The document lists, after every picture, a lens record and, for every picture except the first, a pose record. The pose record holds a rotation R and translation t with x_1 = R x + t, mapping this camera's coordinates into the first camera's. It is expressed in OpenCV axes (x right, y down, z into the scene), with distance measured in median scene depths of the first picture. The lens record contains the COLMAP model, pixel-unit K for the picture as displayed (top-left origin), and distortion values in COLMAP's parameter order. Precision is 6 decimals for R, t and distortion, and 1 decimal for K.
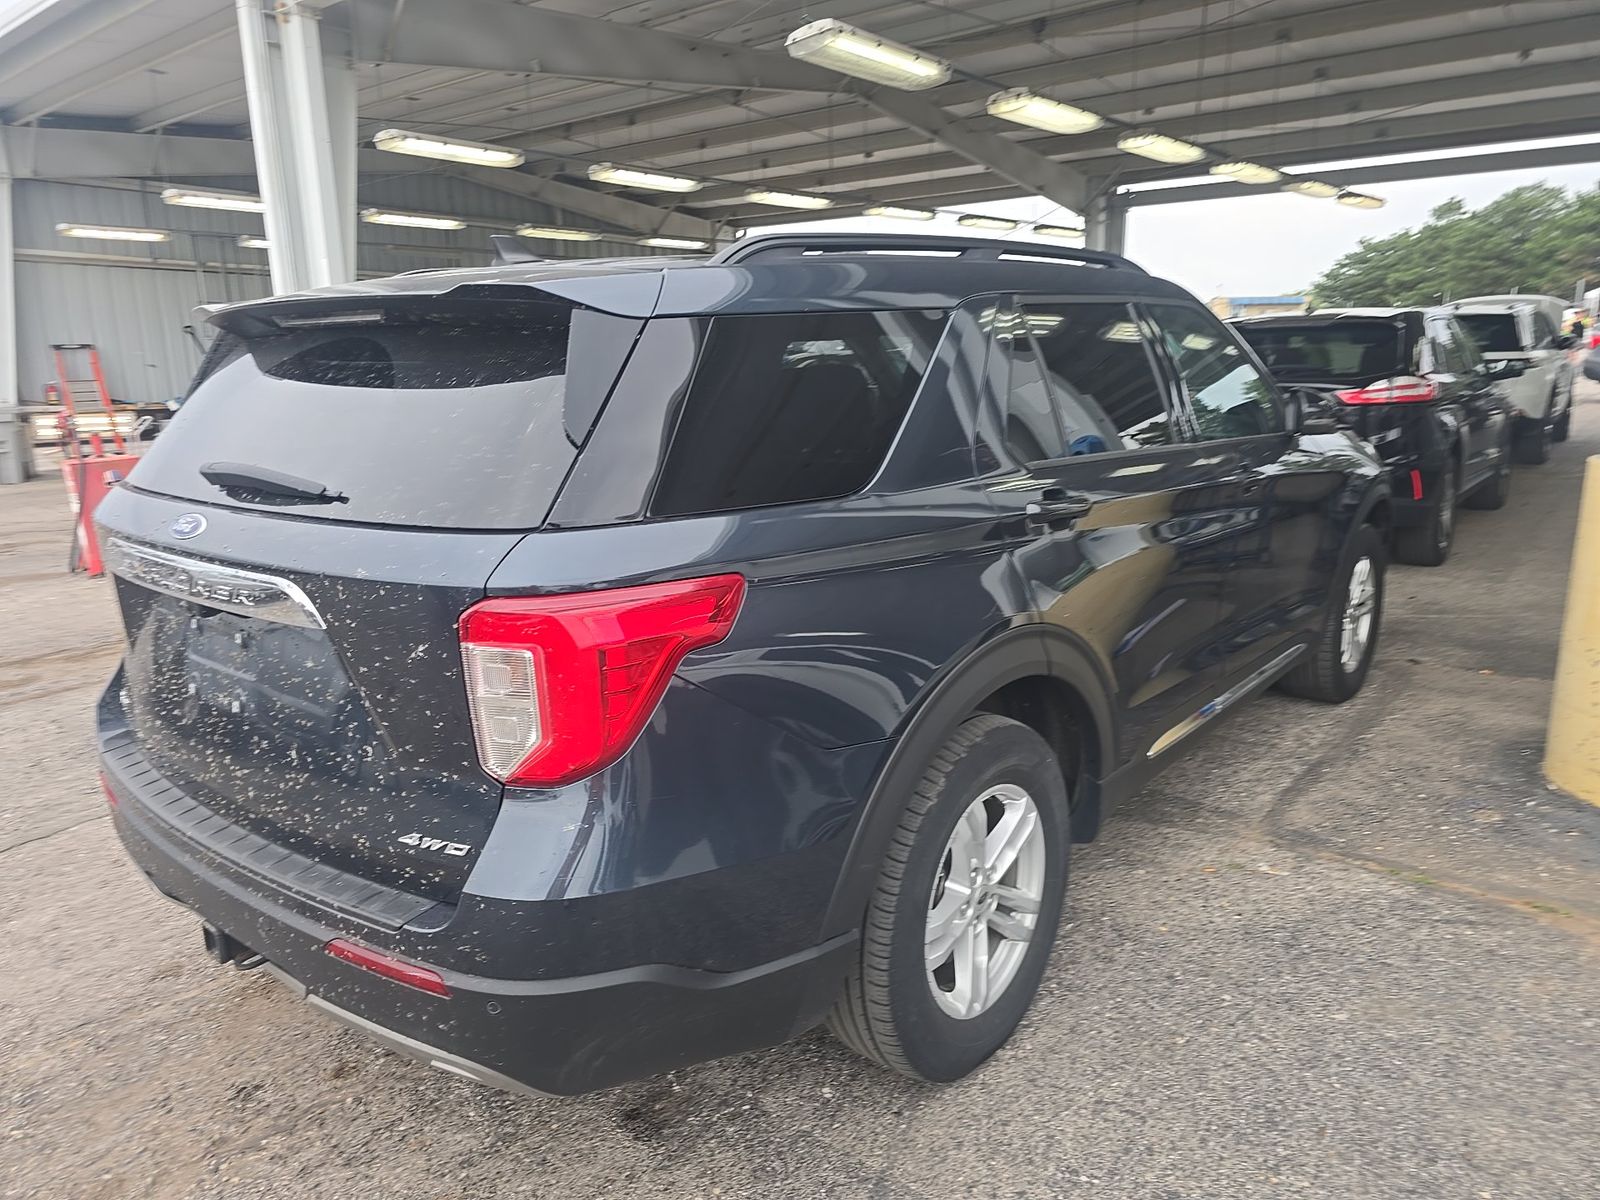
lens RADIAL K [[1109.1, 0, 813.9], [0, 1109.1, 601.1], [0, 0, 1]] dist [0.057438, -0.048090]
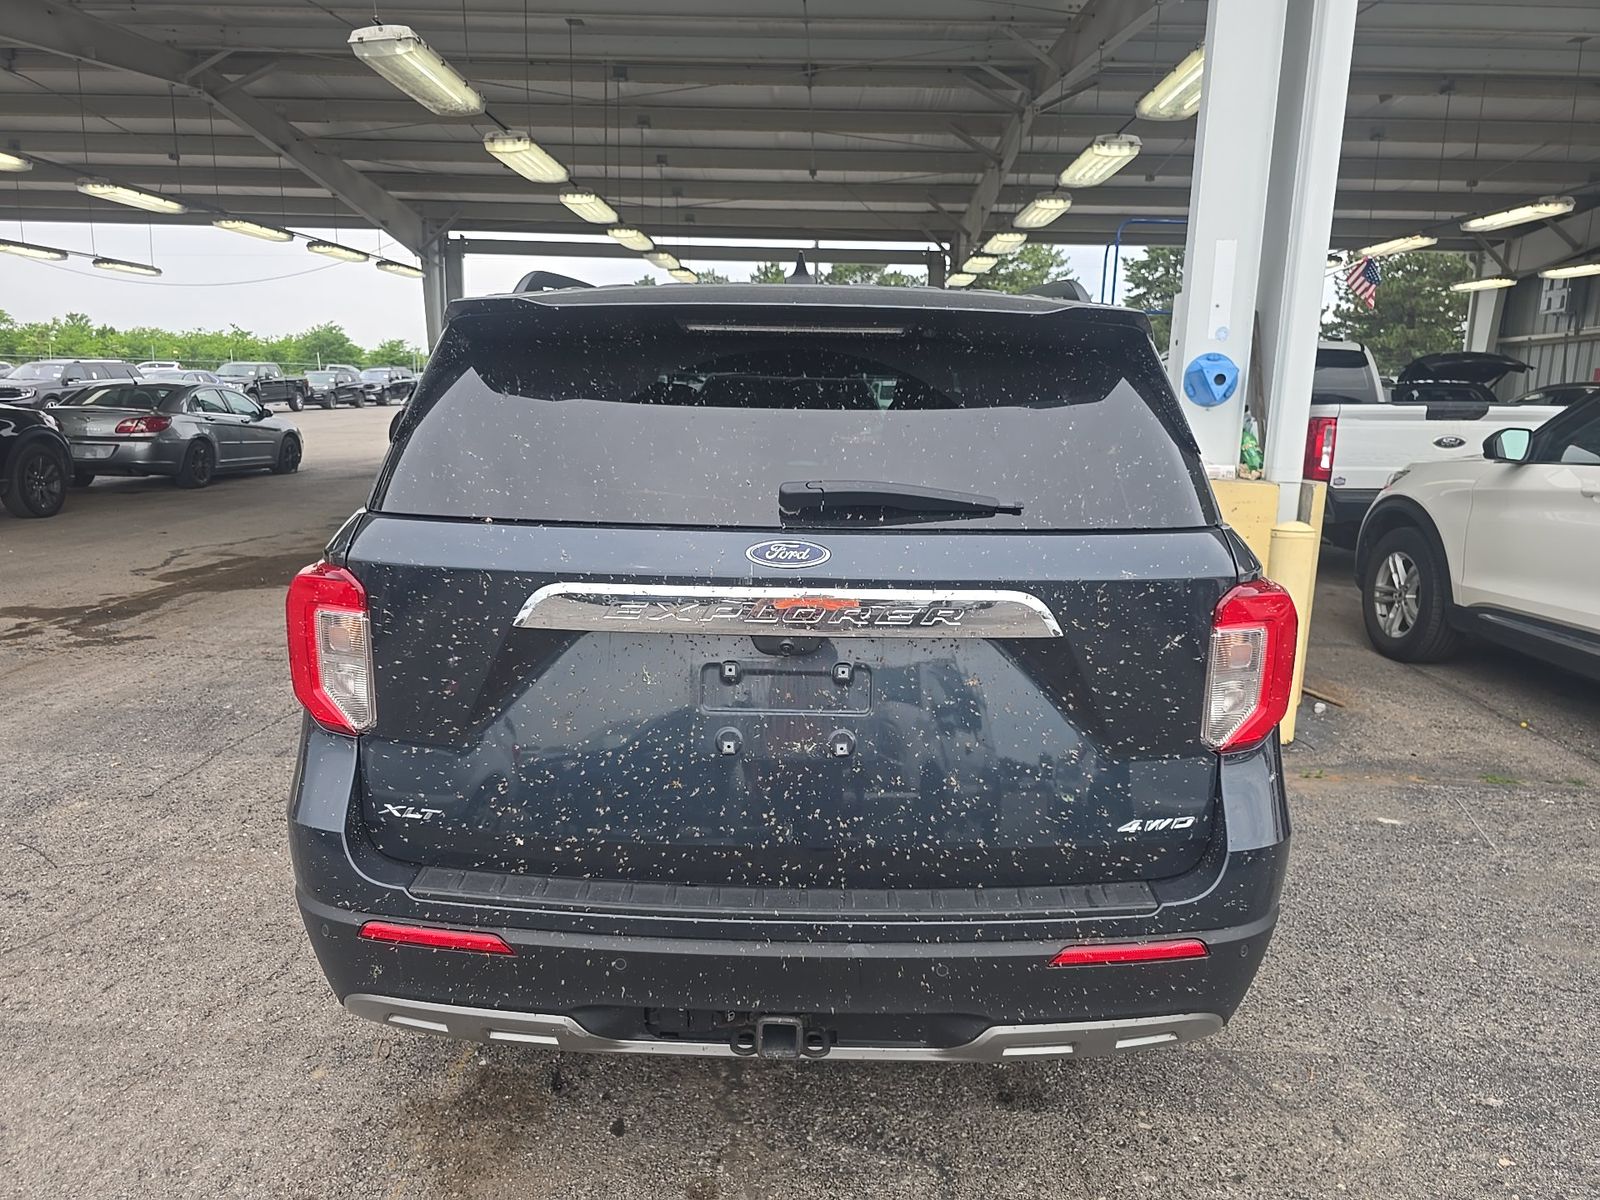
lens RADIAL K [[1109.1, 0, 813.9], [0, 1109.1, 601.1], [0, 0, 1]] dist [0.057438, -0.048090]
pose [[0.775383, -0.083877, 0.625895, -0.243546], [0.109256, 0.994011, -0.002141, -0.005719], [-0.621968, 0.070042, 0.779904, 0.069297]]
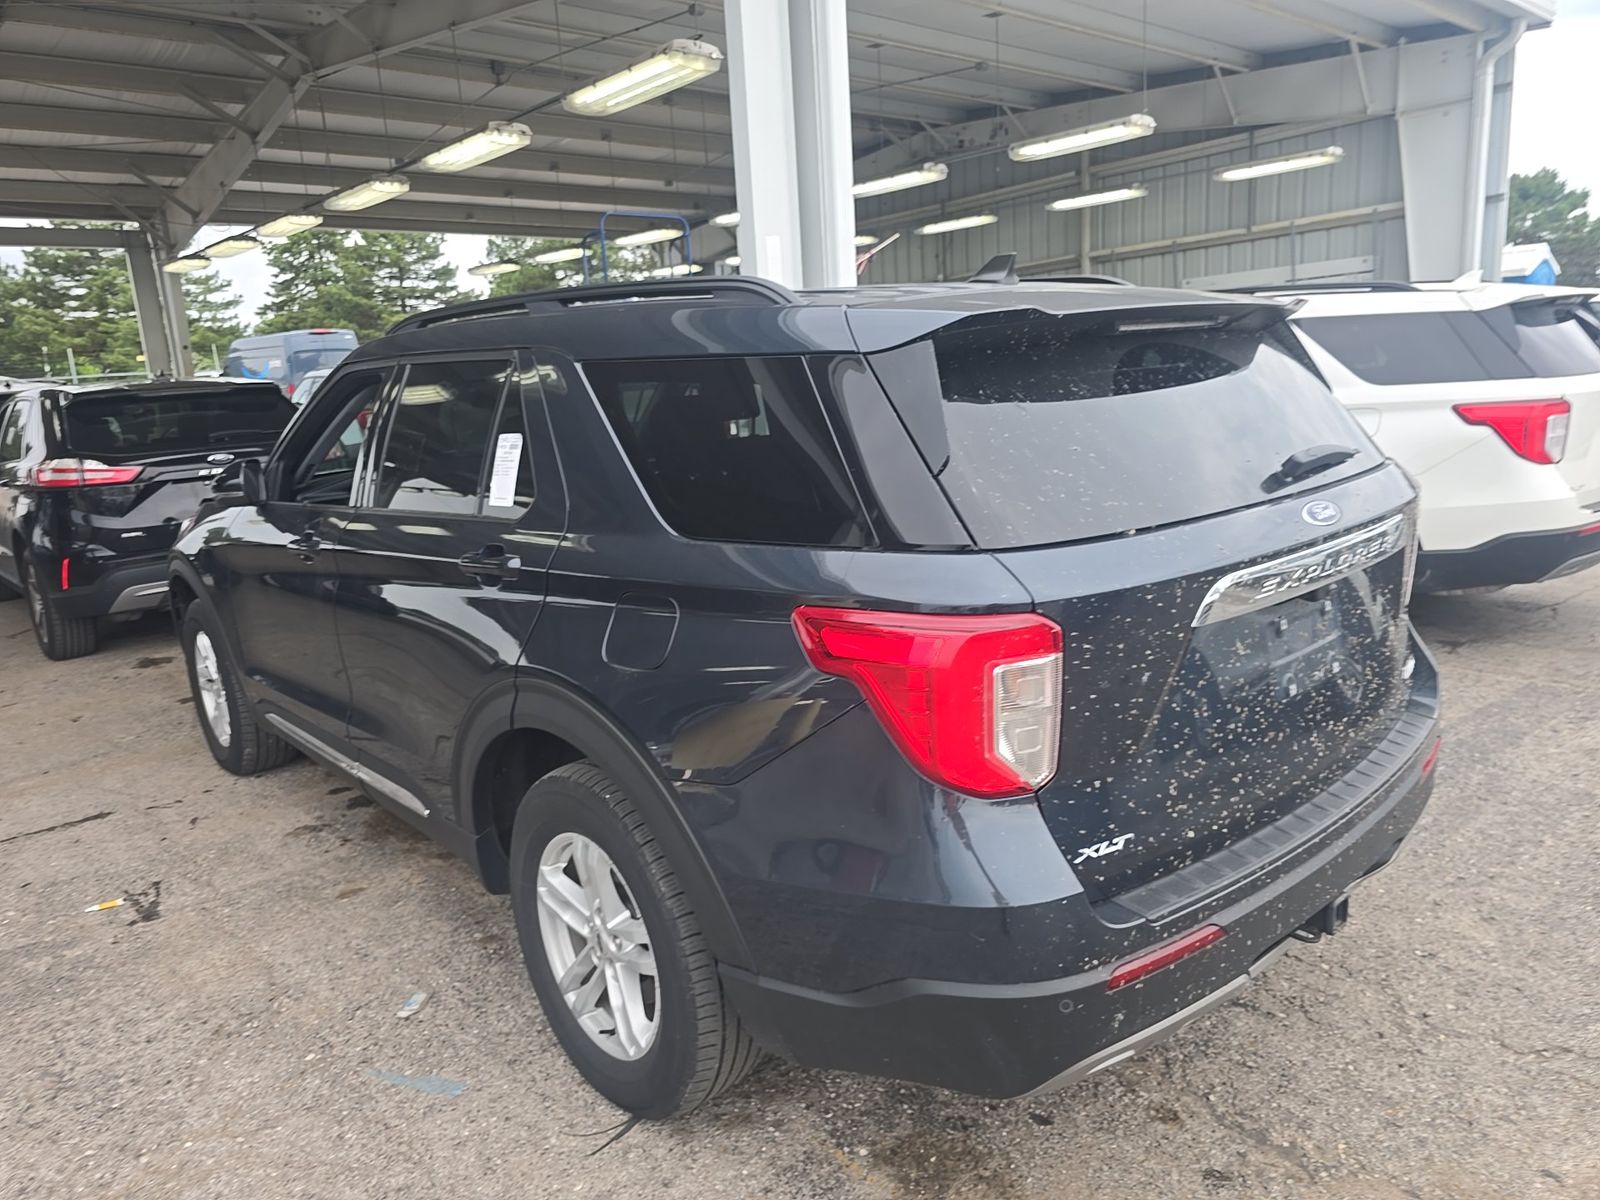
lens RADIAL K [[1109.1, 0, 813.9], [0, 1109.1, 601.1], [0, 0, 1]] dist [0.057438, -0.048090]
pose [[0.127095, -0.202972, 0.970901, -0.369019], [0.280615, 0.946208, 0.161077, -0.065105], [-0.951369, 0.251978, 0.177215, 0.289034]]
